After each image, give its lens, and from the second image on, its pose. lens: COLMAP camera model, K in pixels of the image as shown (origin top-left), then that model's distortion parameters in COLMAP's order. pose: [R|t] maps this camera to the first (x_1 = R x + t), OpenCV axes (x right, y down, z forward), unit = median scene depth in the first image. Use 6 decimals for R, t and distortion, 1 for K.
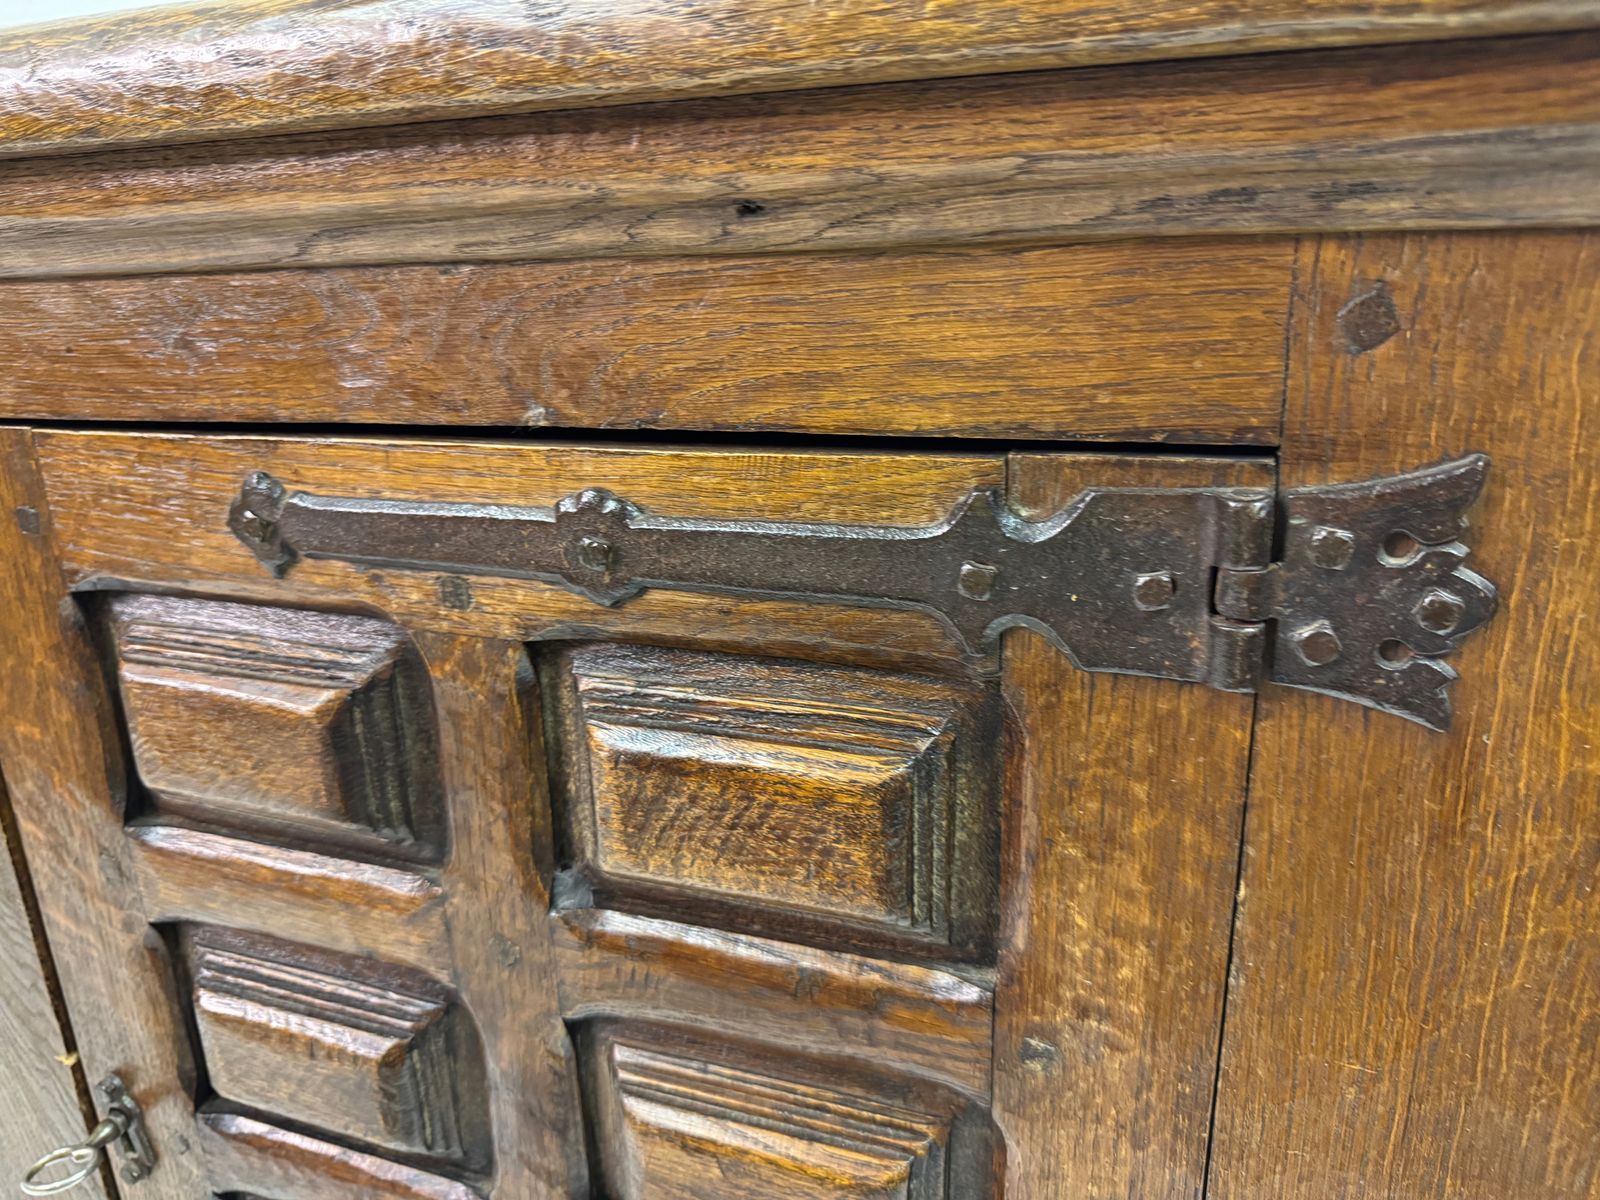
lens RADIAL K [[1139.4, 0, 800.0], [0, 1139.4, 600.0], [0, 0, 1]] dist [0.164162, -0.349028]
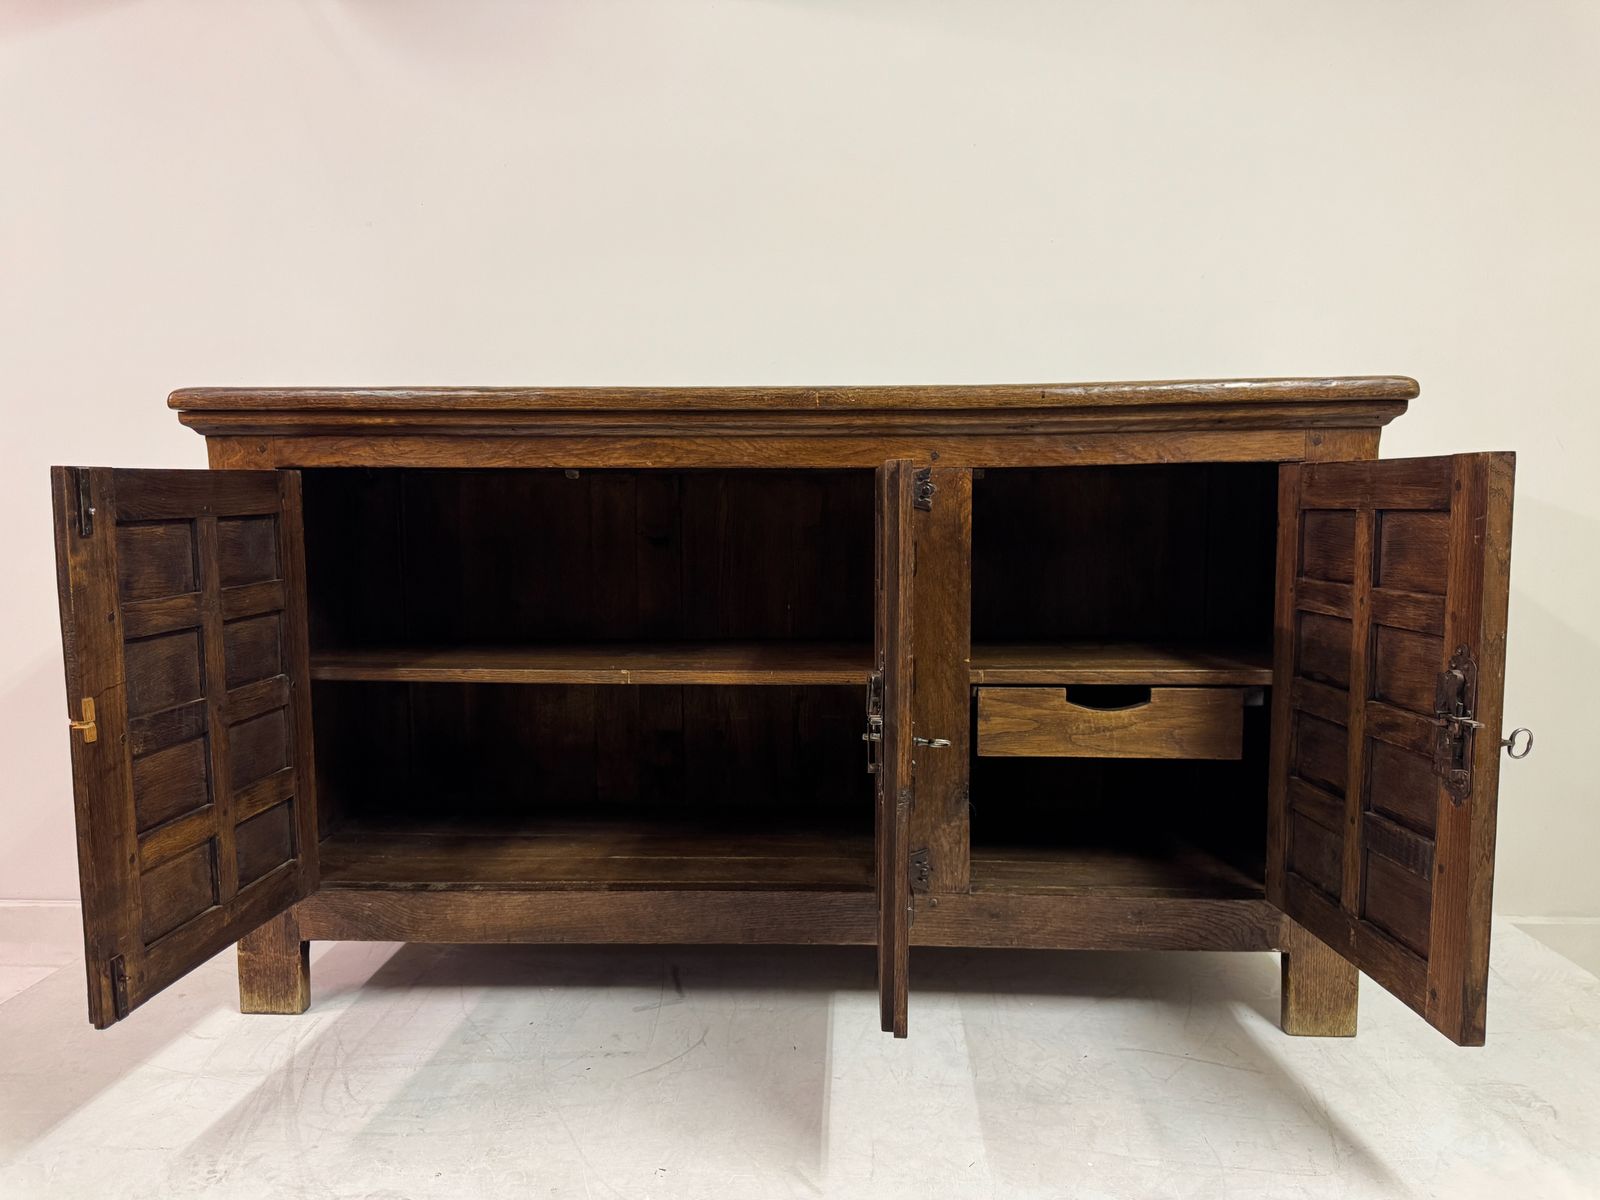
lens RADIAL K [[1139.4, 0, 800.0], [0, 1139.4, 600.0], [0, 0, 1]] dist [0.164162, -0.349028]
pose [[0.959766, 0.000343, 0.280802, -3.173882], [0.063853, 0.973535, -0.219435, 1.440995], [-0.273446, 0.228537, 0.934344, -3.150479]]
